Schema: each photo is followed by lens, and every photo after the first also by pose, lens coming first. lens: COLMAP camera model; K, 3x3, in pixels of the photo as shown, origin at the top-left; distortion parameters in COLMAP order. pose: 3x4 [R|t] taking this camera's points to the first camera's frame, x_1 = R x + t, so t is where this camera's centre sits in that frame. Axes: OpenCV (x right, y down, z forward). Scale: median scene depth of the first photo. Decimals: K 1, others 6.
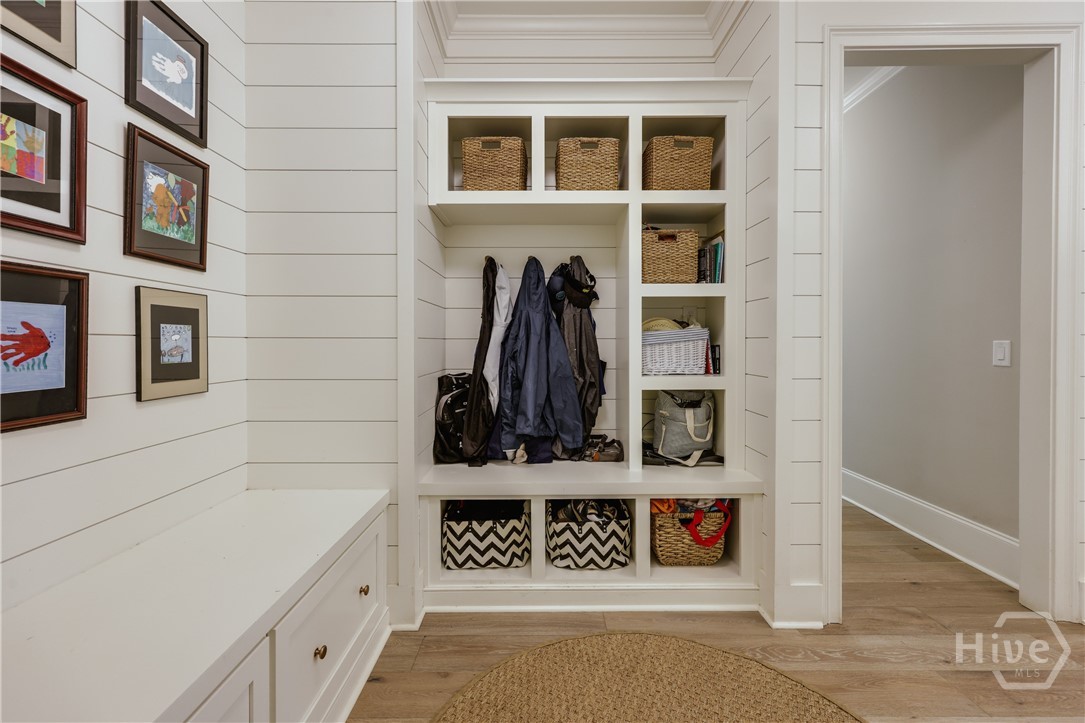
lens RADIAL K [[442.9, 0, 537.5], [0, 442.9, 349.2], [0, 0, 1]] dist [-0.001320, -0.000138]
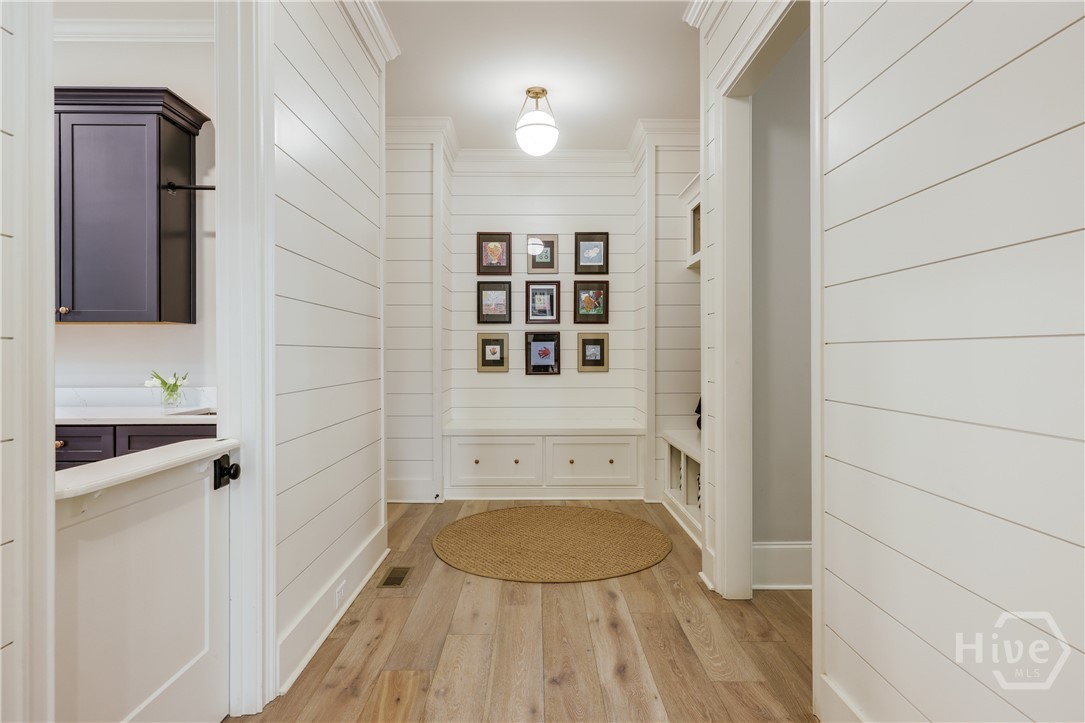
lens RADIAL K [[579.7, 0, 542.0], [0, 579.7, 356.0], [0, 0, 1]] dist [0.000164, 0.001865]
pose [[0.010678, 0.004218, -0.999934, 2.698705], [-0.011311, 0.999928, 0.004097, -0.001847], [0.999879, 0.011267, 0.010725, 0.640325]]
